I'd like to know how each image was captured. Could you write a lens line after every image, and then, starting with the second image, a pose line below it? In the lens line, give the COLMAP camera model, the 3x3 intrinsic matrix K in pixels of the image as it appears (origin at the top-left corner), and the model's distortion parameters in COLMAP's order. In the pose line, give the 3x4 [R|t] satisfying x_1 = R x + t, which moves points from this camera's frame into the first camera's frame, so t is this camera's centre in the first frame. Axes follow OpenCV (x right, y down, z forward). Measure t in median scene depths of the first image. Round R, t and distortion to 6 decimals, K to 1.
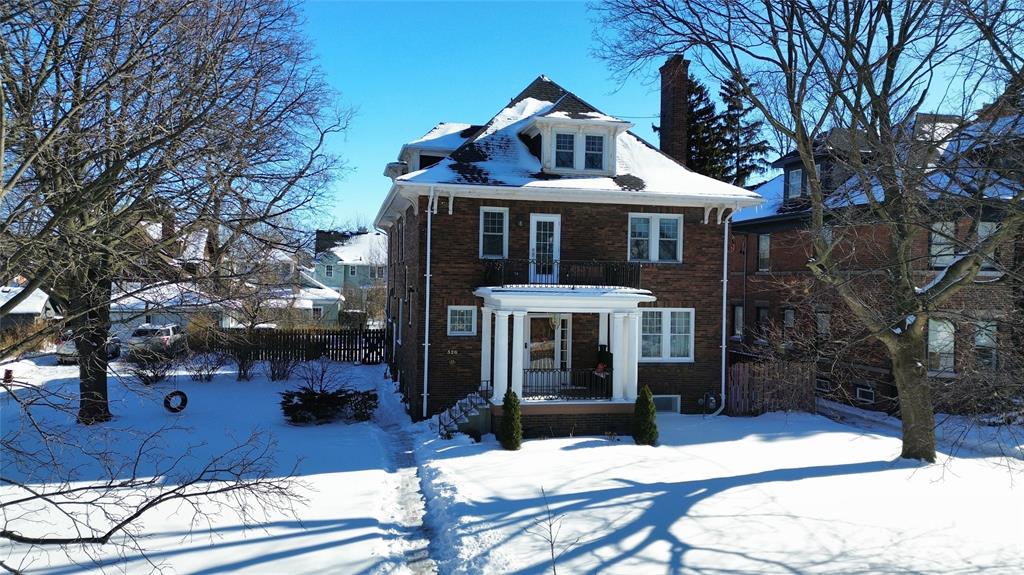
lens RADIAL K [[718.0, 0, 538.3], [0, 718.0, 282.6], [0, 0, 1]] dist [0.058966, -0.000235]
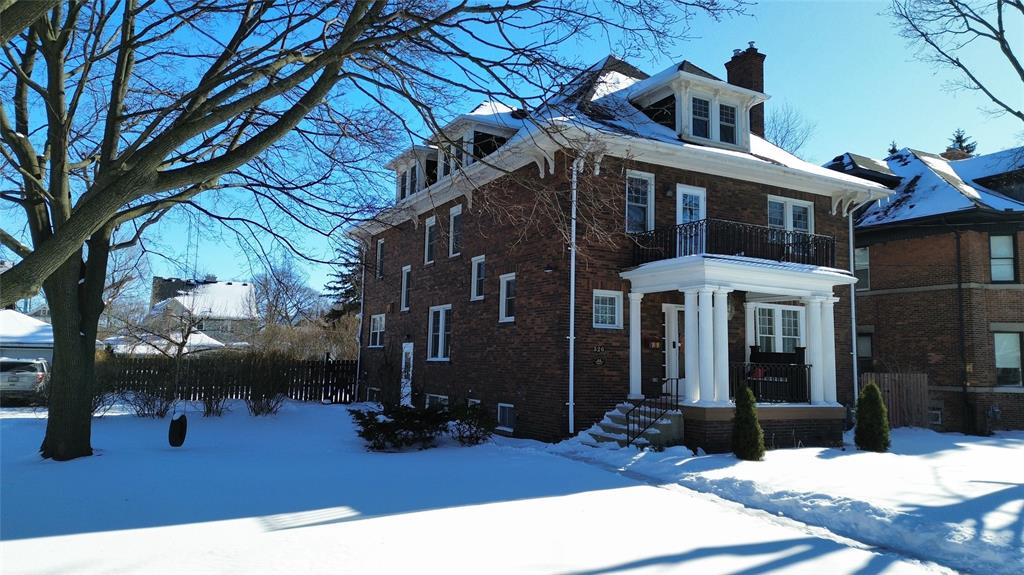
lens RADIAL K [[709.5, 0, 512.0], [0, 709.5, 287.5], [0, 0, 1]] dist [0.001243, -0.000368]
pose [[0.968968, 0.031009, 0.245233, -0.392170], [-0.005337, 0.994494, -0.104662, 0.108935], [-0.247128, 0.100105, 0.963798, 0.274919]]
